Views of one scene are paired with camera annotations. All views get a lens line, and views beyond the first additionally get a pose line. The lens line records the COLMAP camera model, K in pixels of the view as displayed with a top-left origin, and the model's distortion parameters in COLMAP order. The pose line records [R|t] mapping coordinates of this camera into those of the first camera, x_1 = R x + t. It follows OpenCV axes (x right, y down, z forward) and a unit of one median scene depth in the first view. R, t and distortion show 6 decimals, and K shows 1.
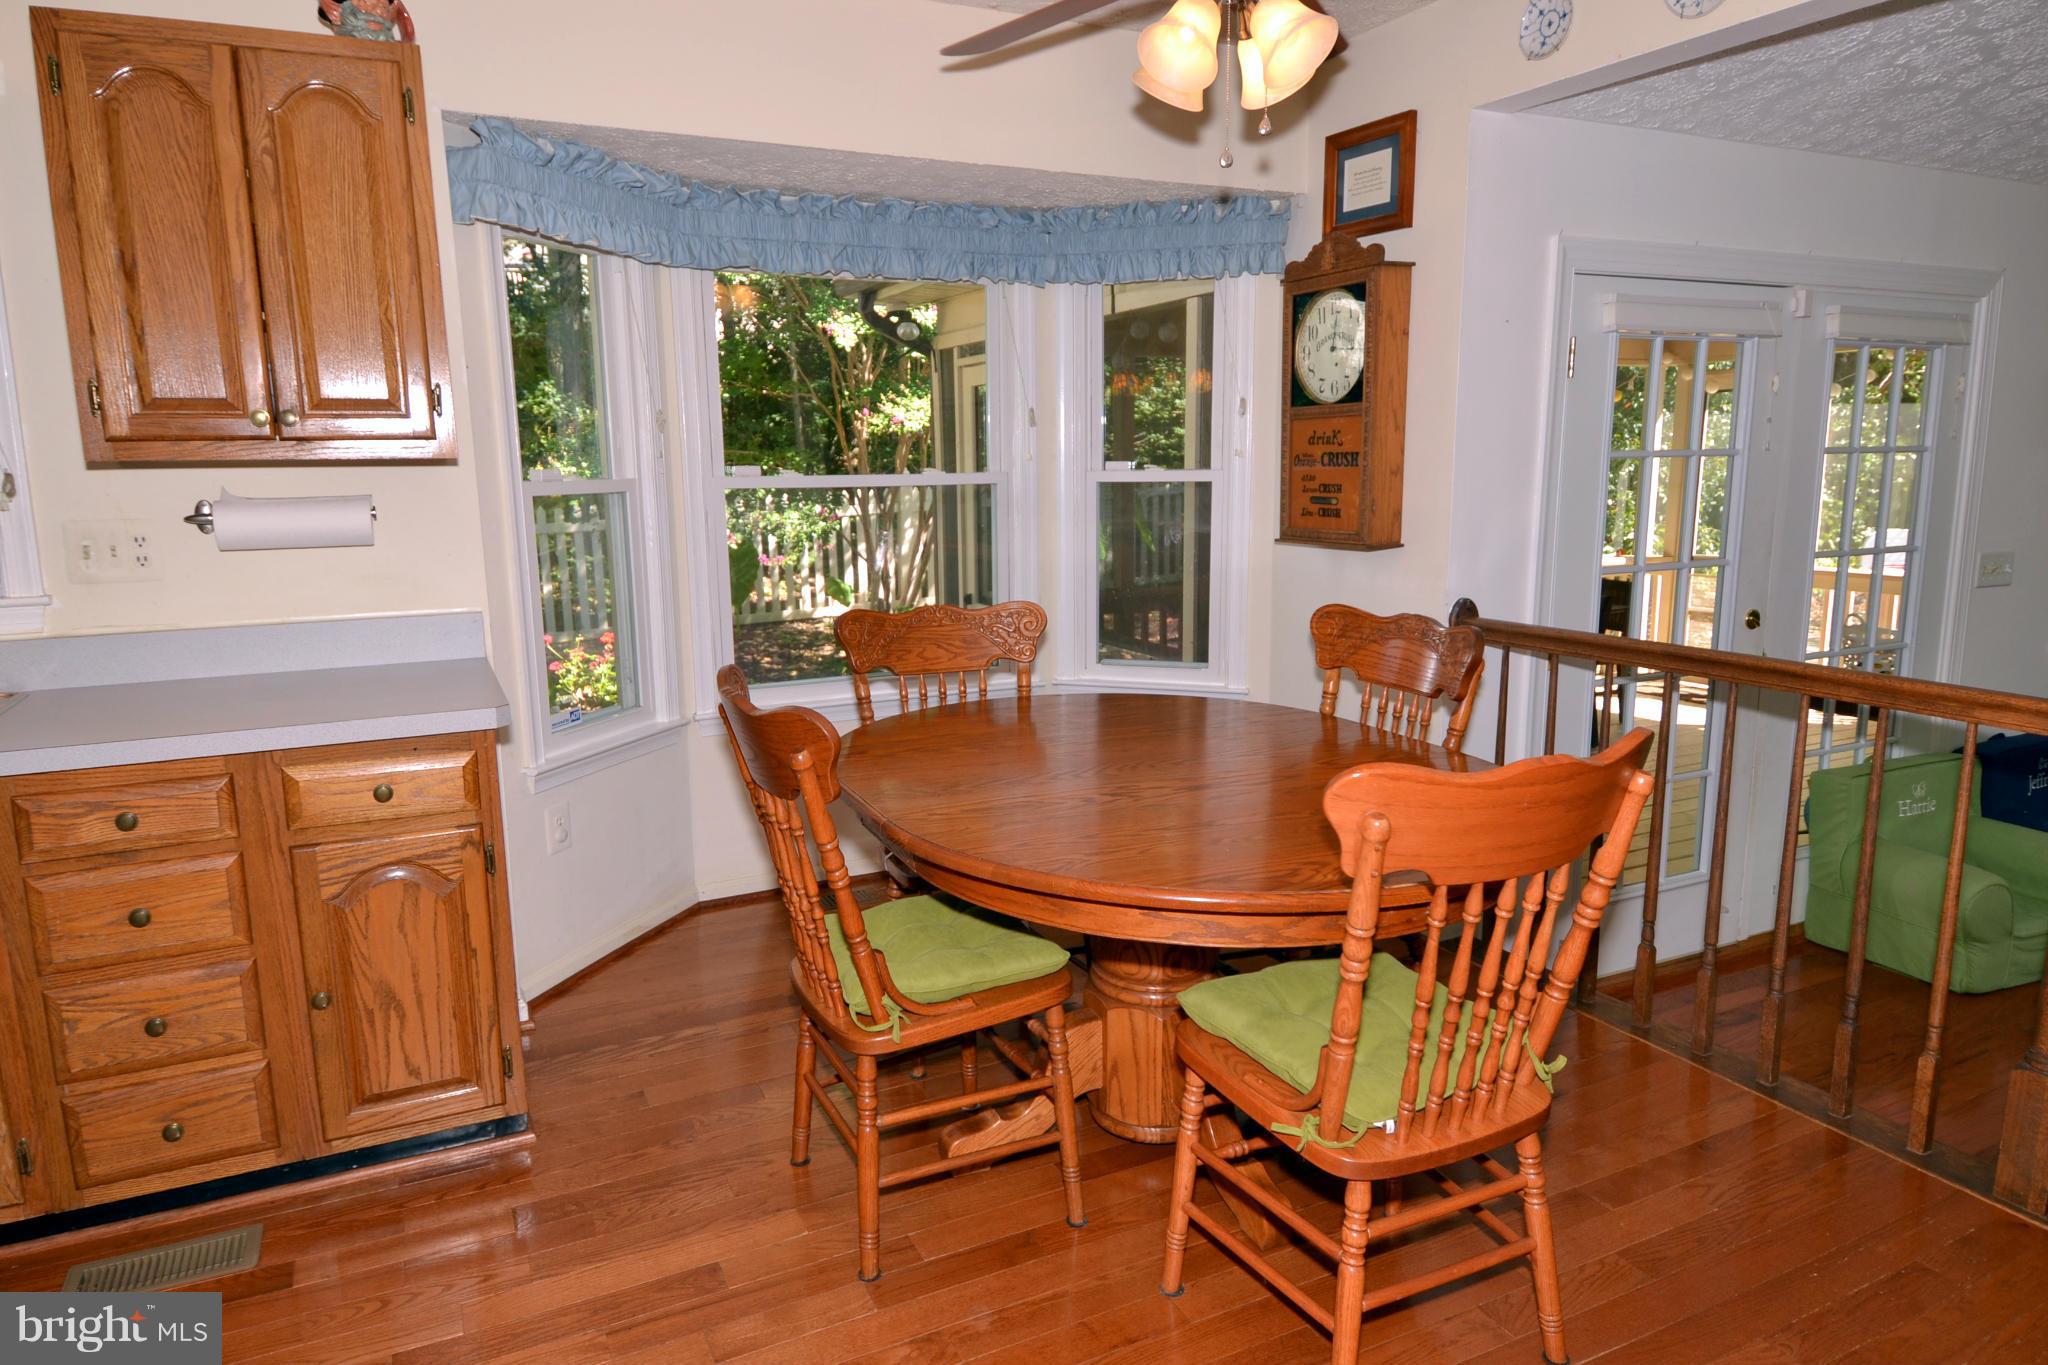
lens RADIAL K [[1272.4, 0, 1024.1], [0, 1272.4, 678.8], [0, 0, 1]] dist [0.003932, -0.016227]
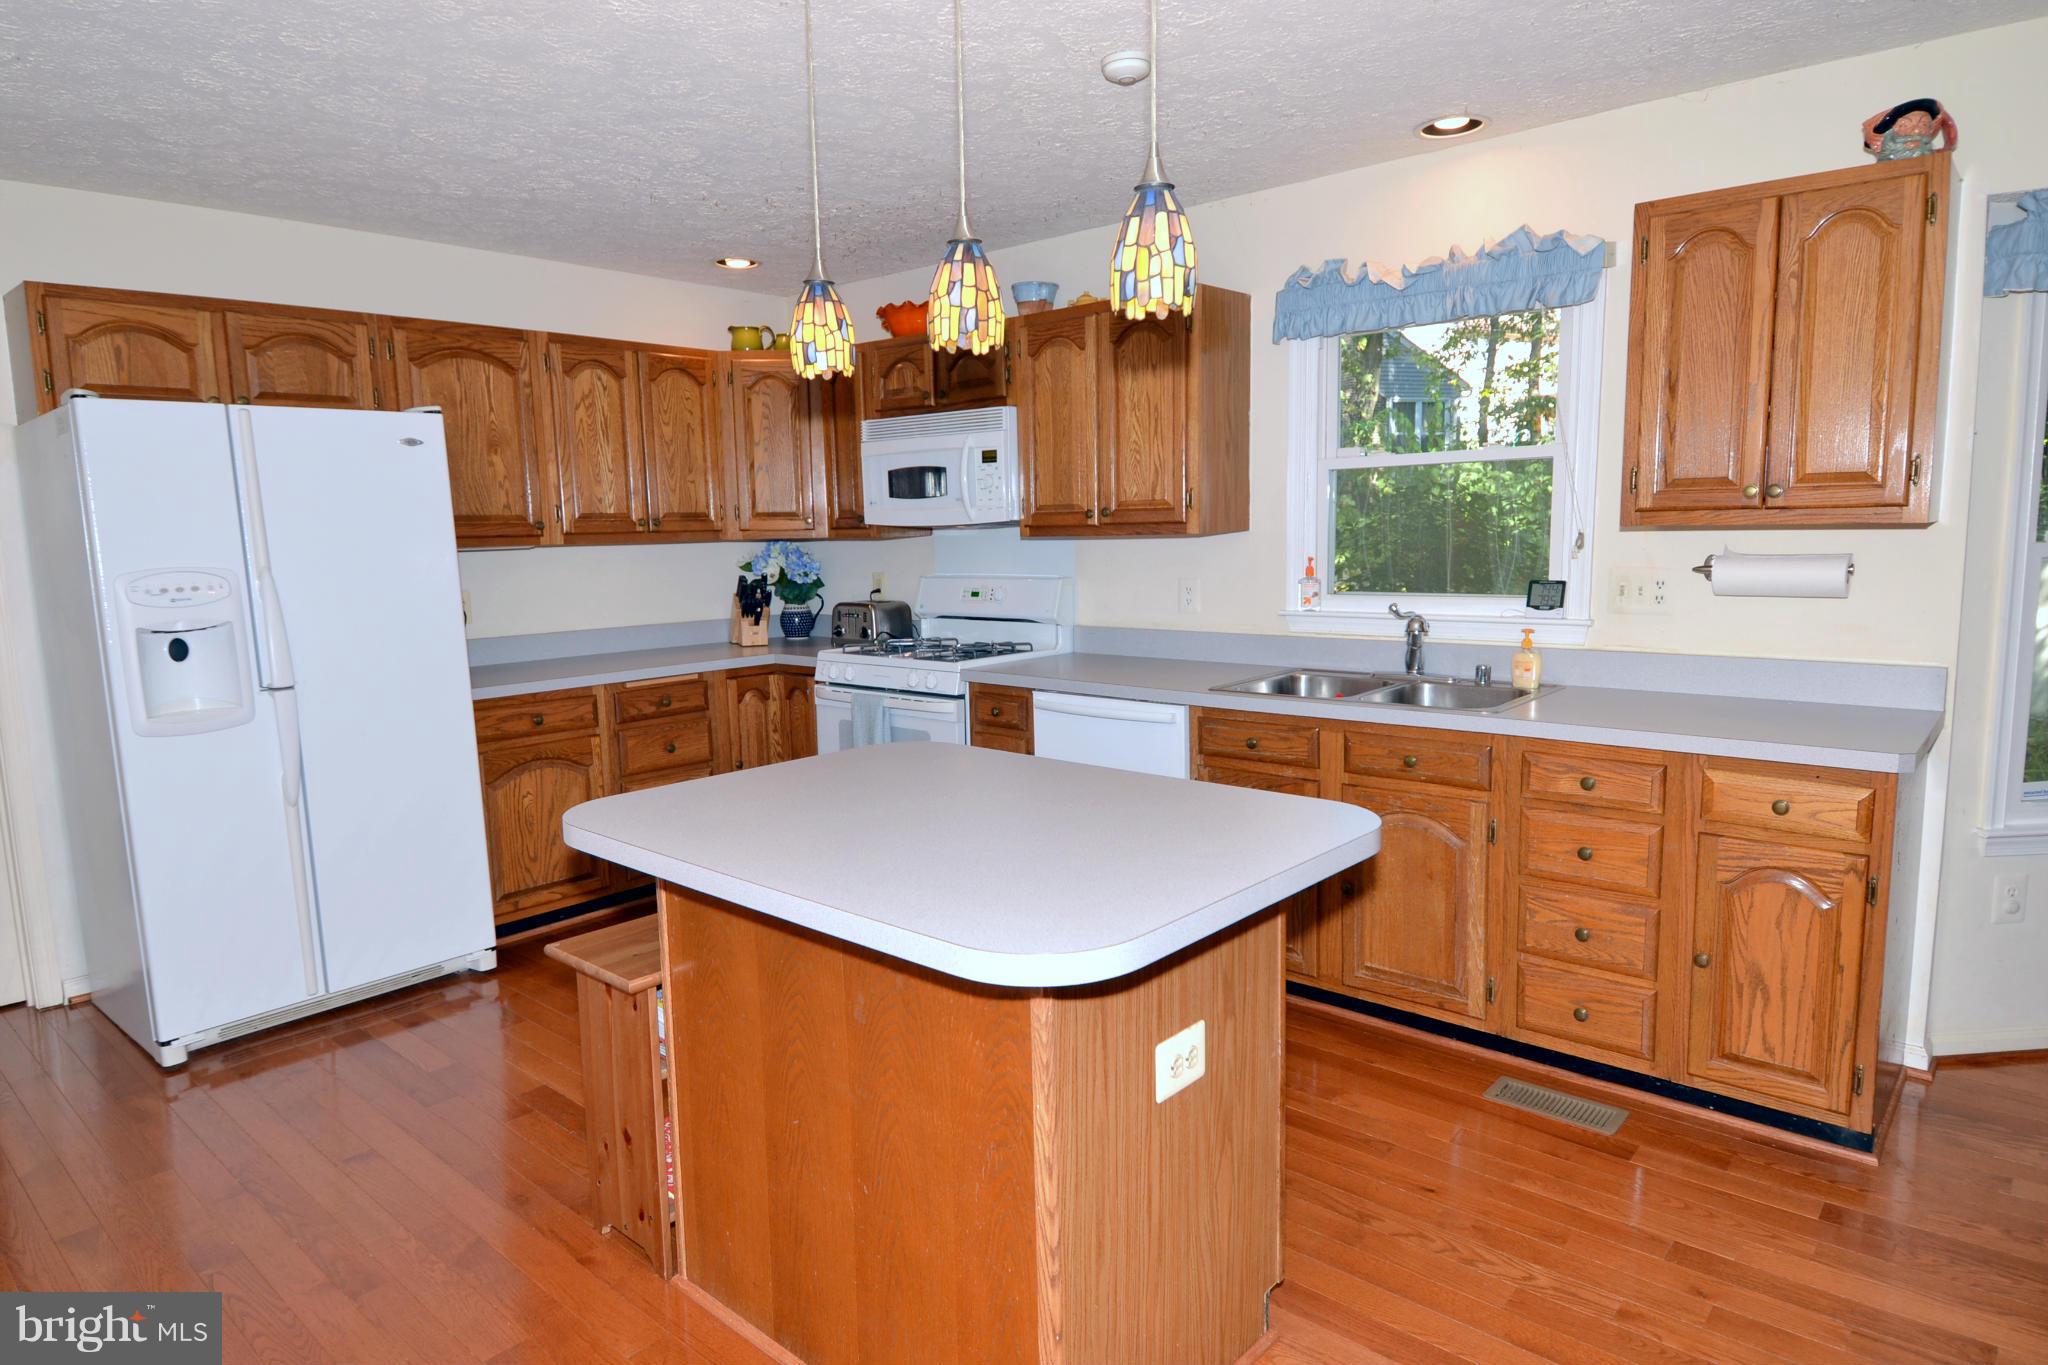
lens RADIAL K [[1272.4, 0, 1023.1], [0, 1272.4, 687.8], [0, 0, 1]] dist [0.003932, -0.016227]
pose [[0.385974, 0.128617, -0.913500, 0.288864], [-0.146277, 0.986238, 0.077053, -0.008210], [0.910839, 0.103883, 0.399476, -0.126679]]
